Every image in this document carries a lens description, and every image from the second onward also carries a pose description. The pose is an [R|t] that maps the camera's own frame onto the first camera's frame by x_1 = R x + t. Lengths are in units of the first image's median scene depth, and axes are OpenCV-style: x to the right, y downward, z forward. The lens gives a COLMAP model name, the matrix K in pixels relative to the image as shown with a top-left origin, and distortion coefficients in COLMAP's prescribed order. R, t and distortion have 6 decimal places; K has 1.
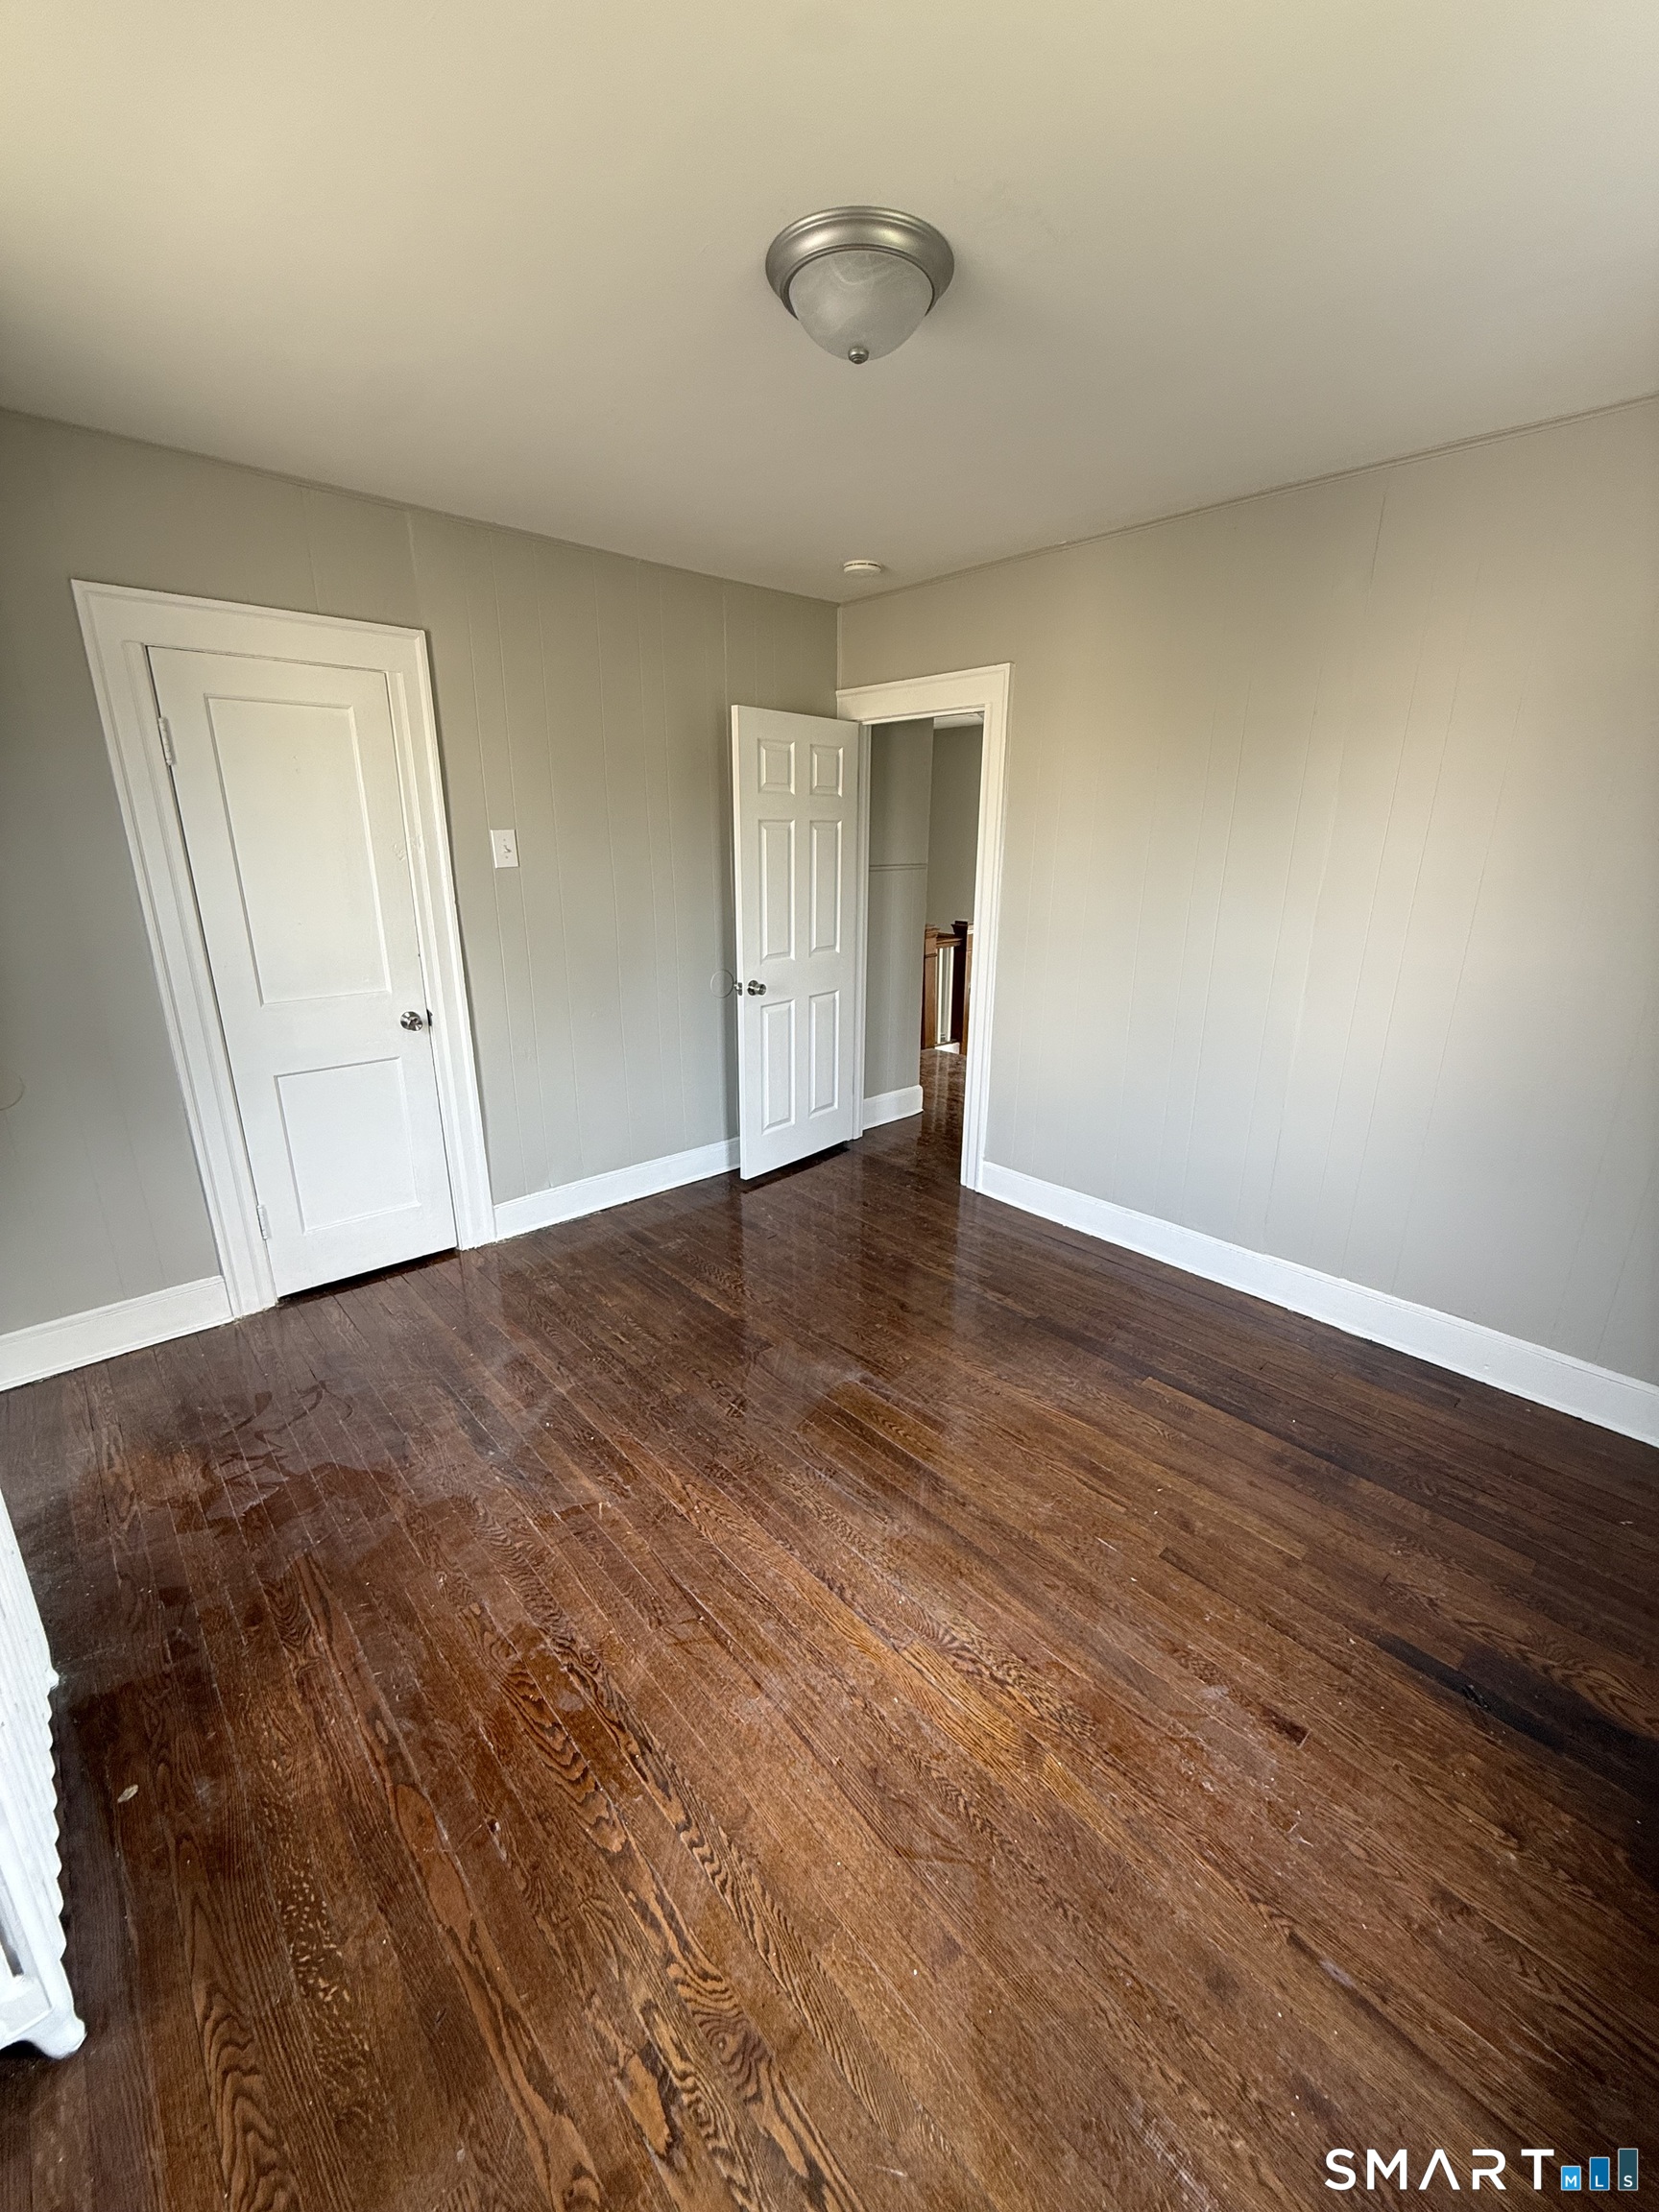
lens RADIAL K [[882.4, 0, 828.3], [0, 882.4, 1101.2], [0, 0, 1]] dist [0.001006, 0.000595]
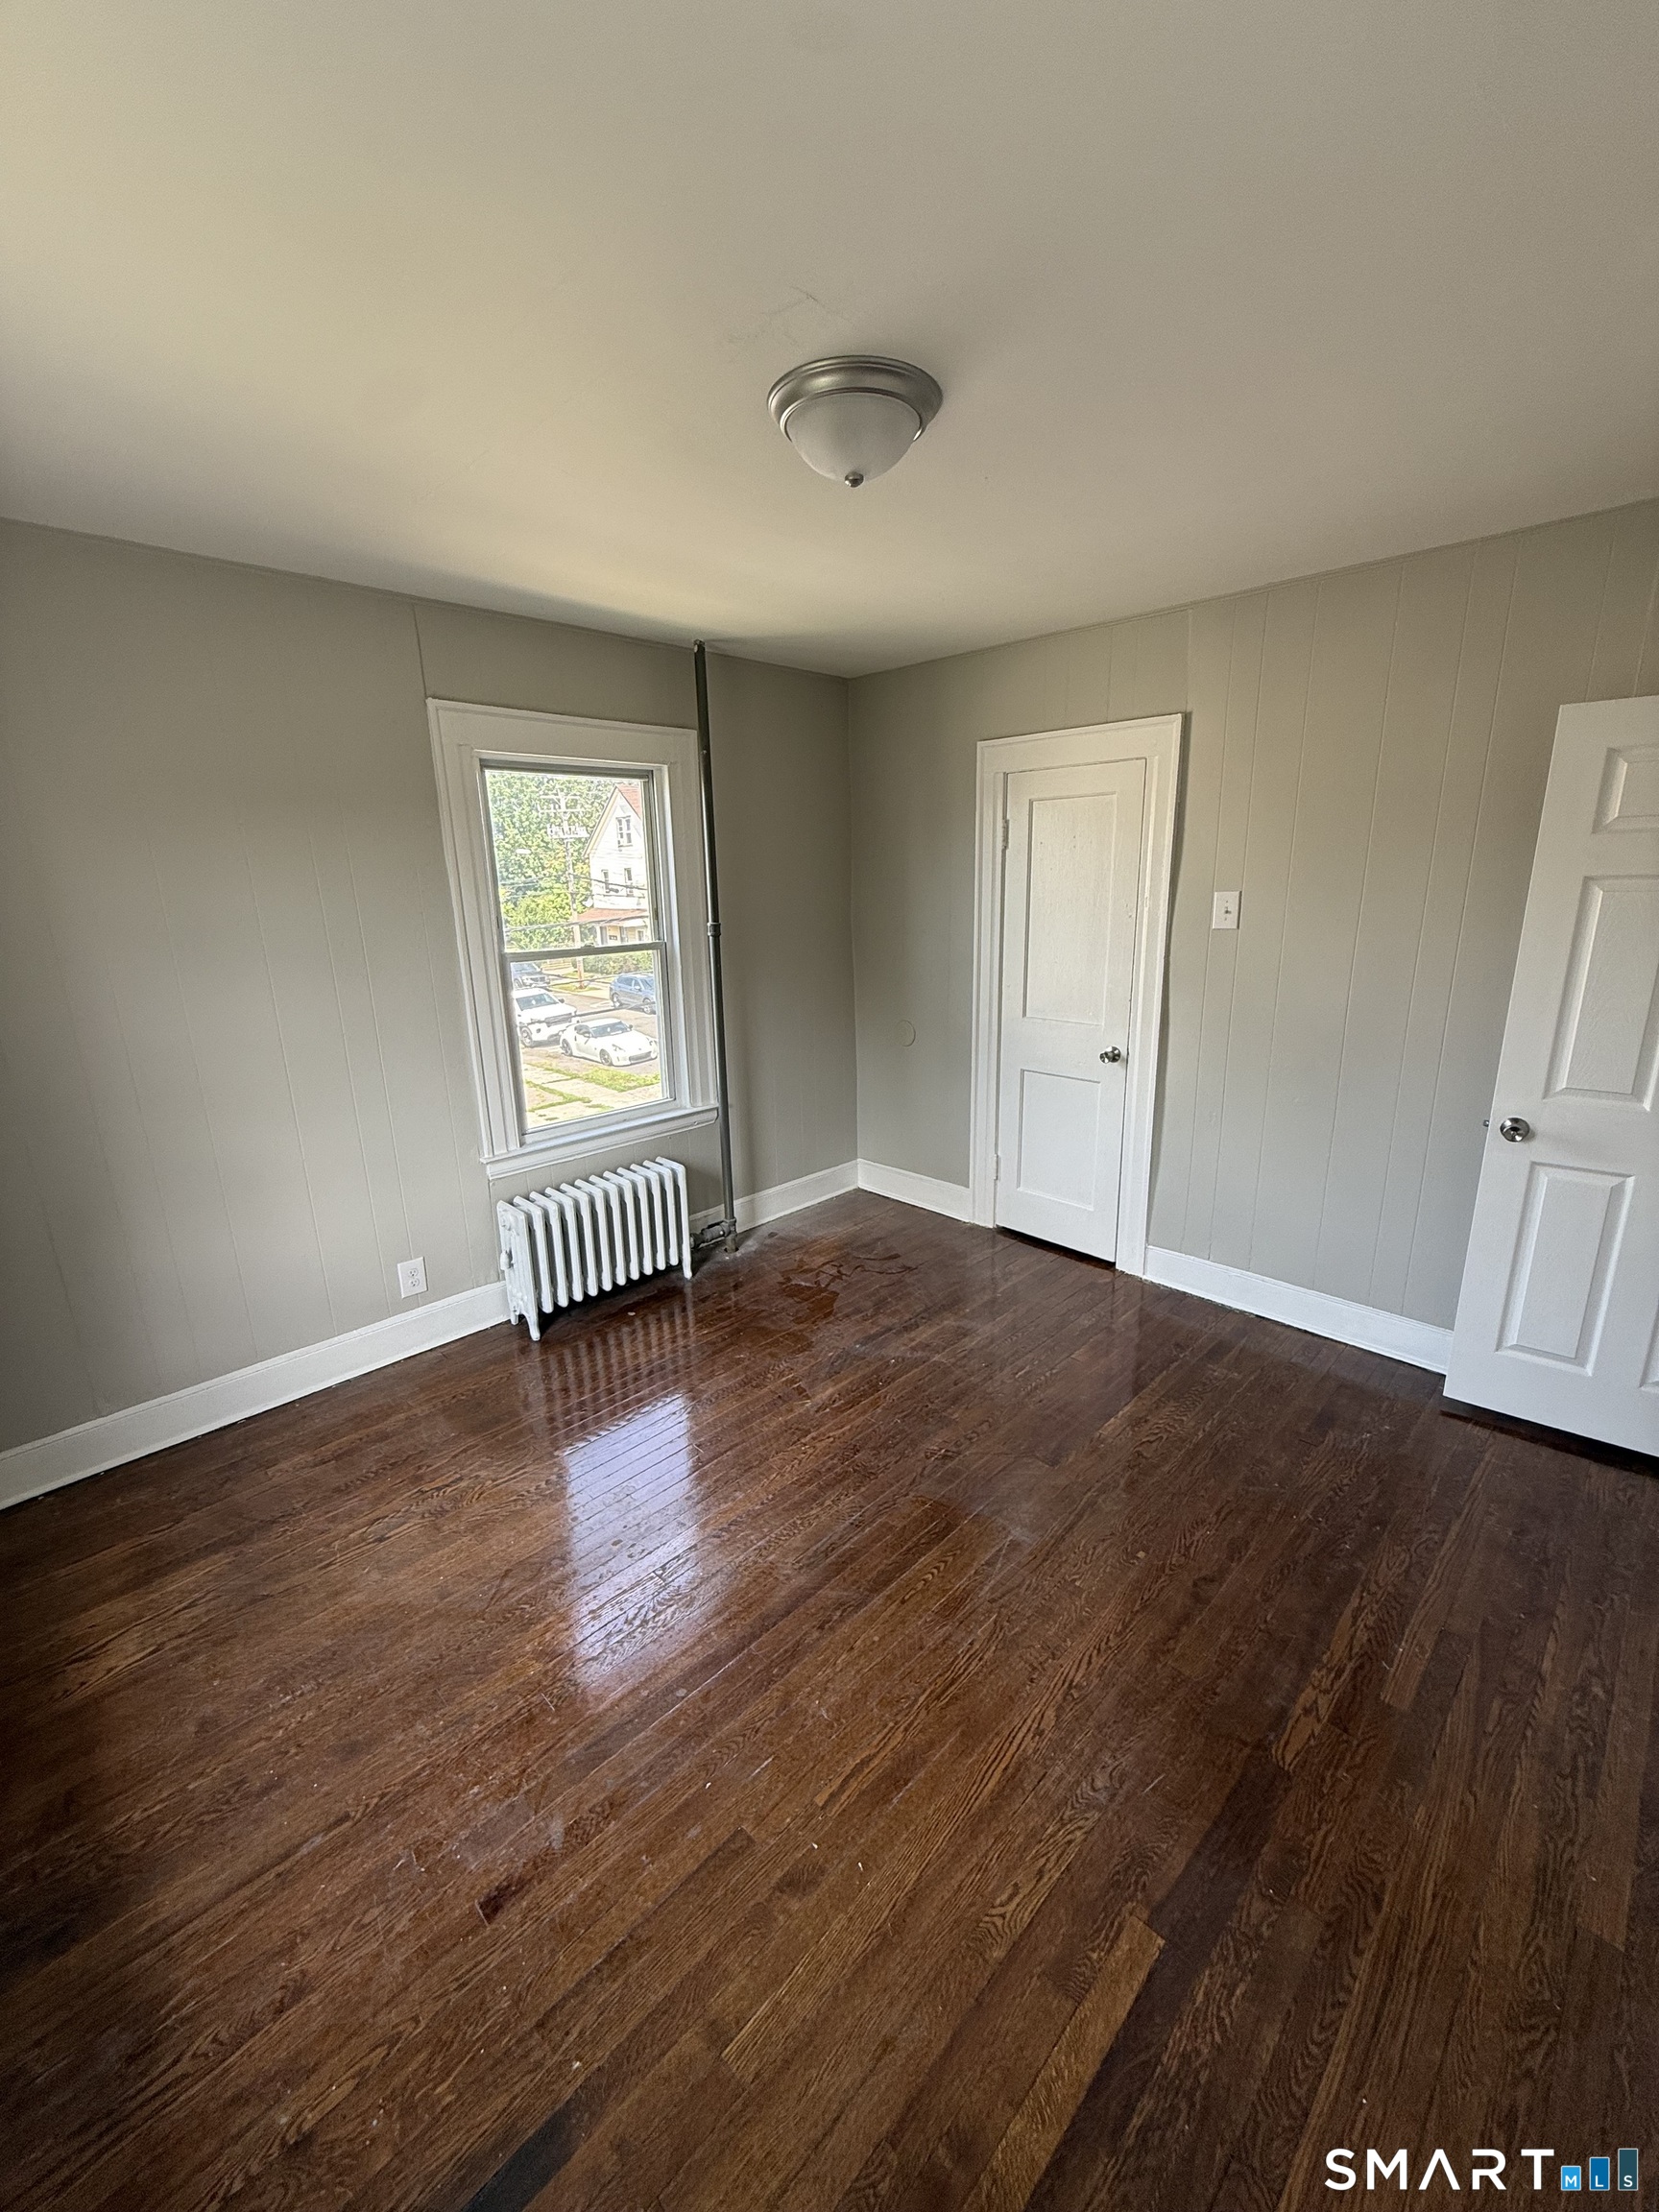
lens RADIAL K [[882.4, 0, 828.3], [0, 882.4, 1101.2], [0, 0, 1]] dist [0.001006, 0.000595]
pose [[0.041921, 0.242522, -0.969240, 0.956556], [-0.277026, 0.934879, 0.221942, -0.278546], [0.959947, 0.259201, 0.106376, 0.799488]]
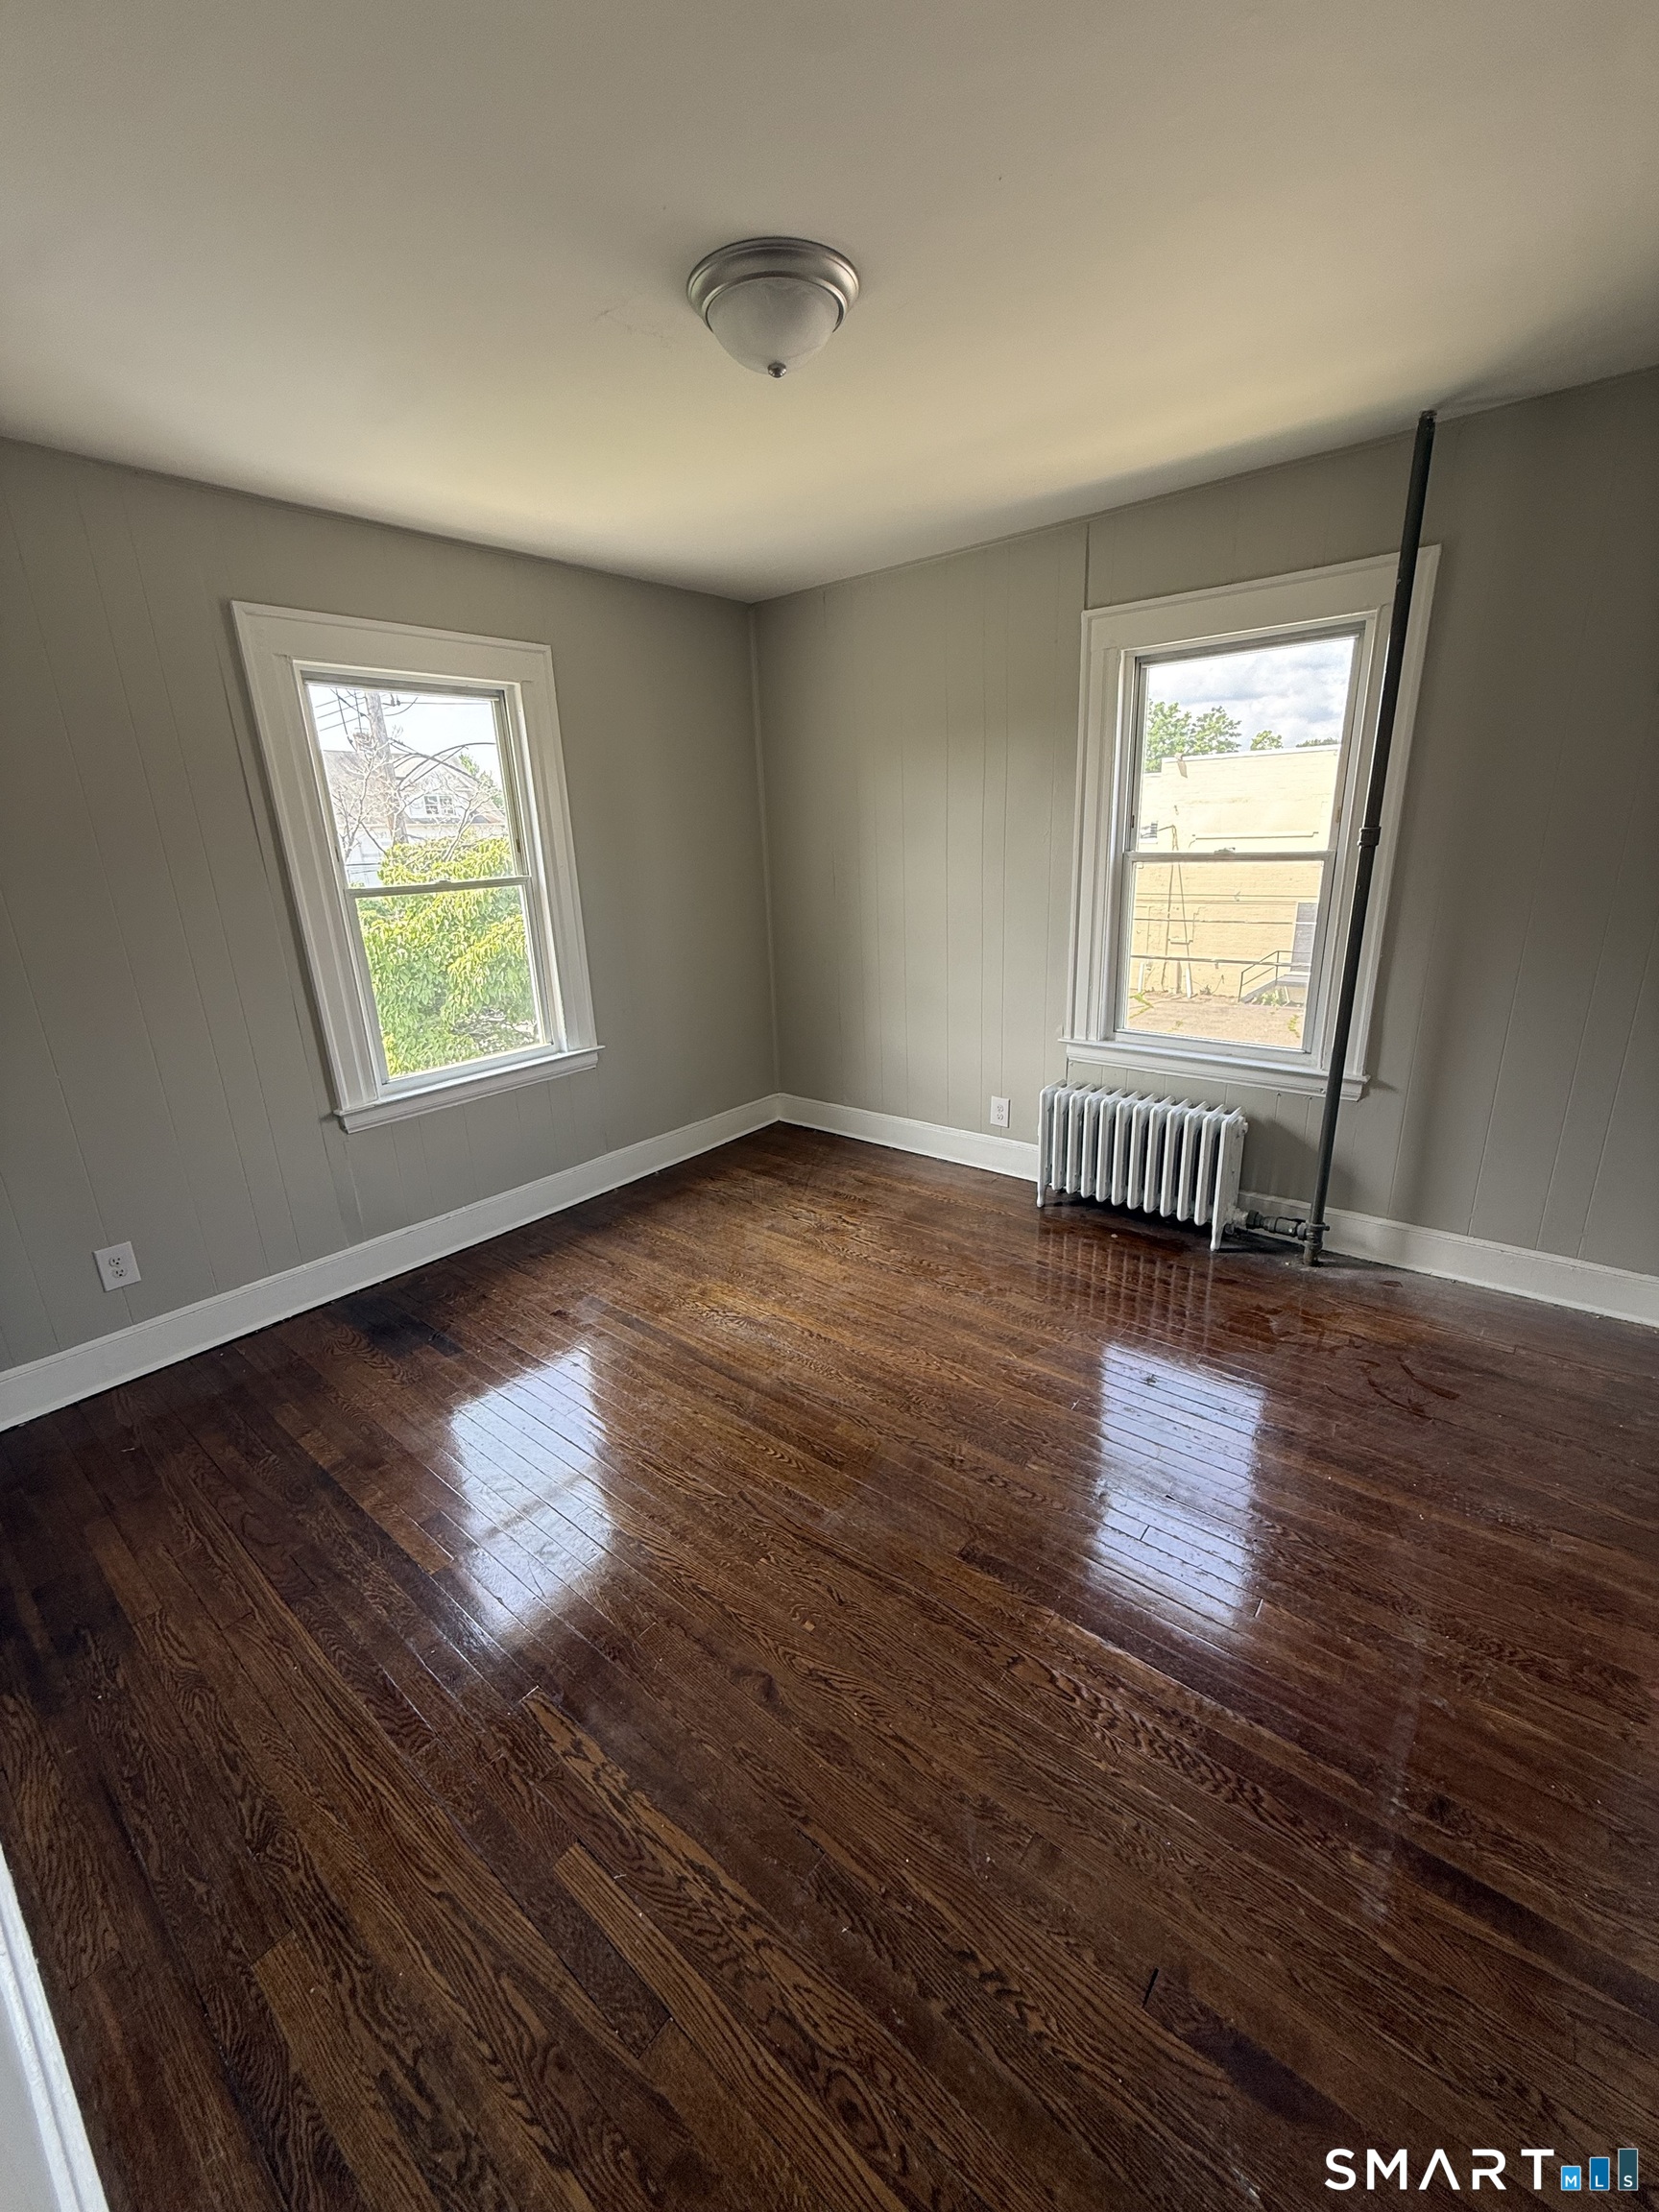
lens RADIAL K [[882.4, 0, 828.3], [0, 882.4, 1101.2], [0, 0, 1]] dist [0.001006, 0.000595]
pose [[-0.989373, 0.071995, -0.126326, 0.132361], [-0.012316, 0.824194, 0.566174, -0.545734], [0.144879, 0.561713, -0.814548, 1.826548]]
